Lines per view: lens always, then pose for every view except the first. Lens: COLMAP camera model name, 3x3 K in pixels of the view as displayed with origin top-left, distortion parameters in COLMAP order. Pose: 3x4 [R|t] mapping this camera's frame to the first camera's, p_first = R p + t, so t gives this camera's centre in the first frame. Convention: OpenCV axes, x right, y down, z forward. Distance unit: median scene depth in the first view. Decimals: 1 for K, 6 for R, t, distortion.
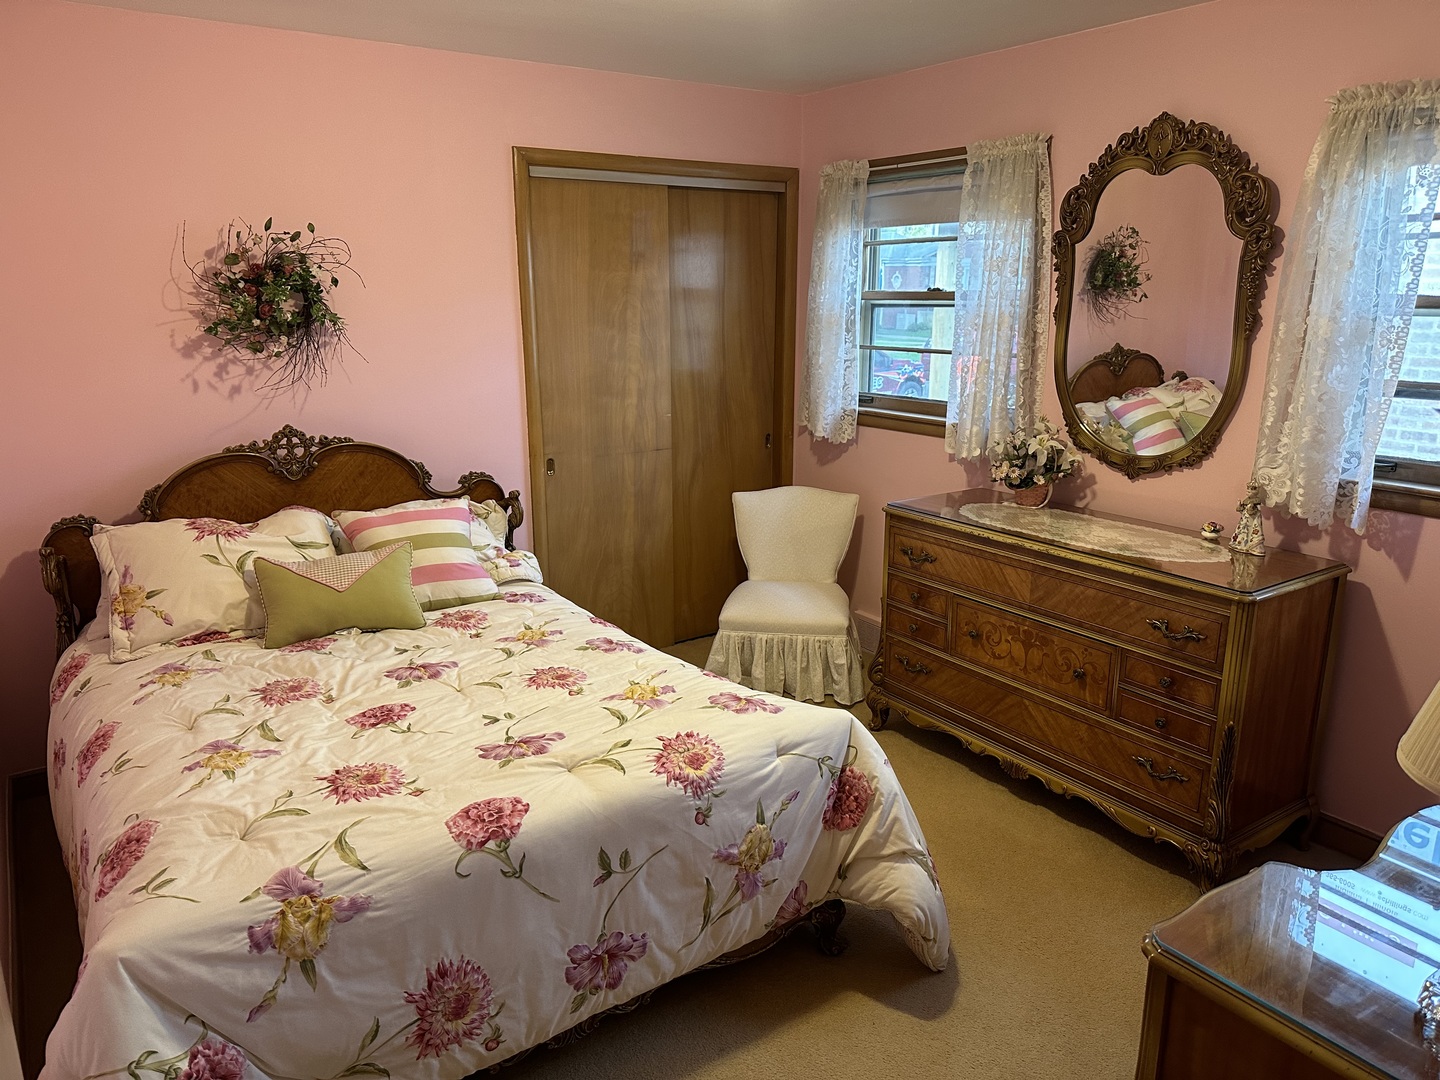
lens RADIAL K [[998.0, 0, 720.0], [0, 998.0, 540.0], [0, 0, 1]] dist [0.005896, 0.001585]
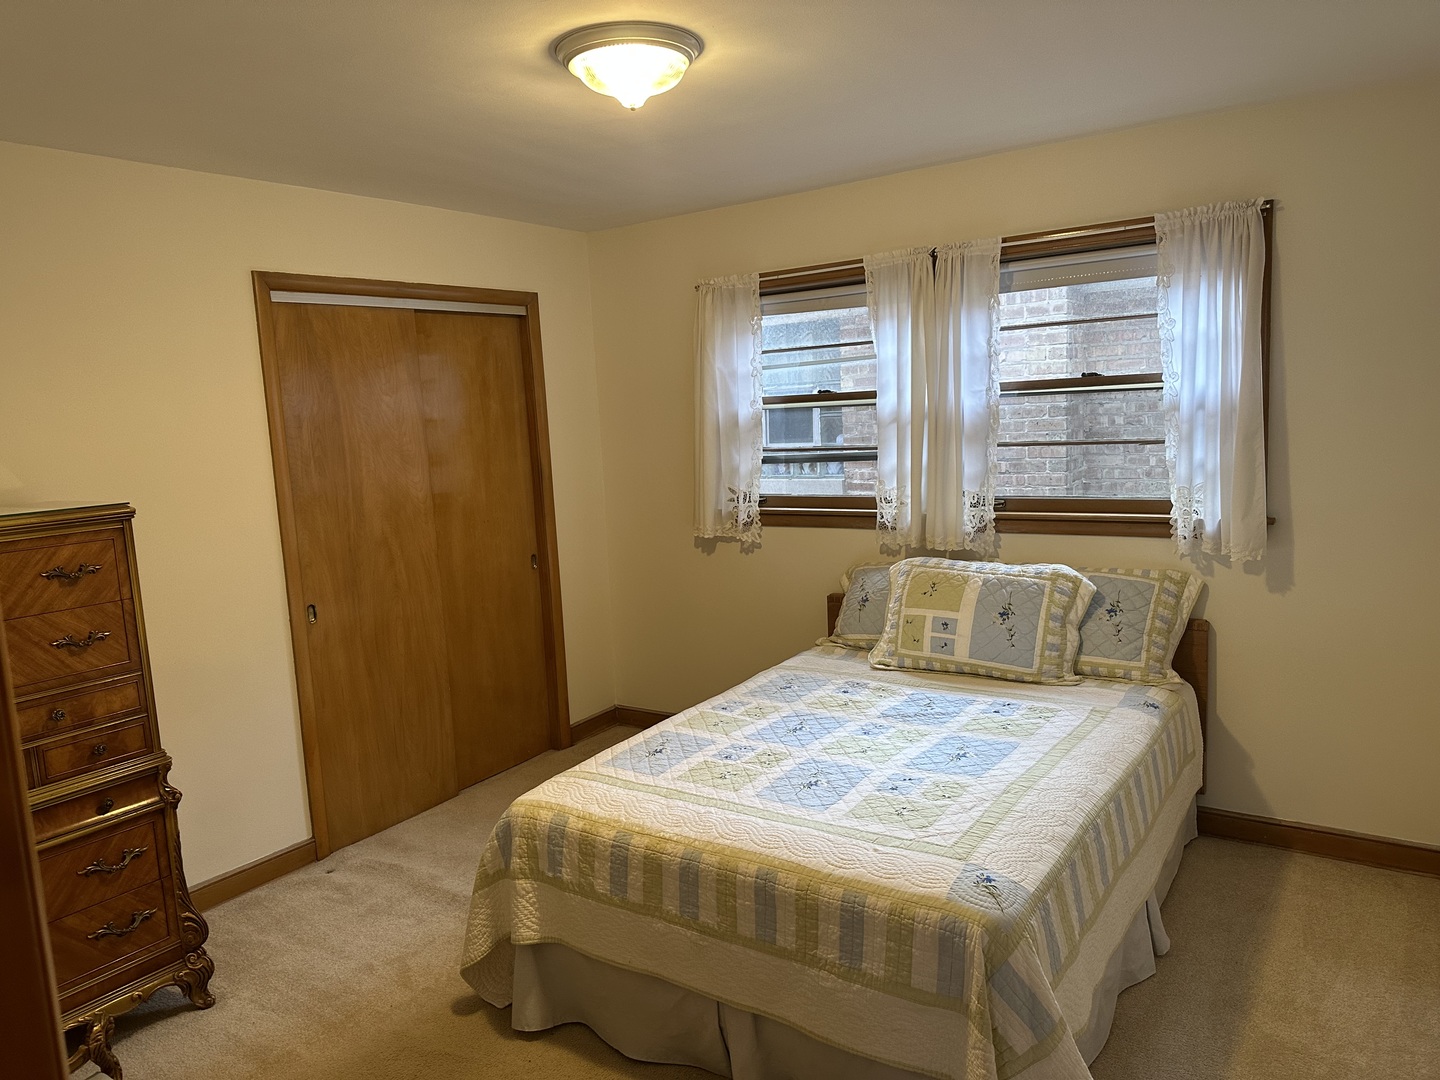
lens RADIAL K [[998.0, 0, 720.0], [0, 998.0, 540.0], [0, 0, 1]] dist [0.005896, 0.001585]
pose [[0.955190, -0.087314, 0.282821, -0.348805], [0.120043, 0.987667, -0.100513, -0.053287], [-0.270557, 0.129960, 0.953892, 0.250295]]
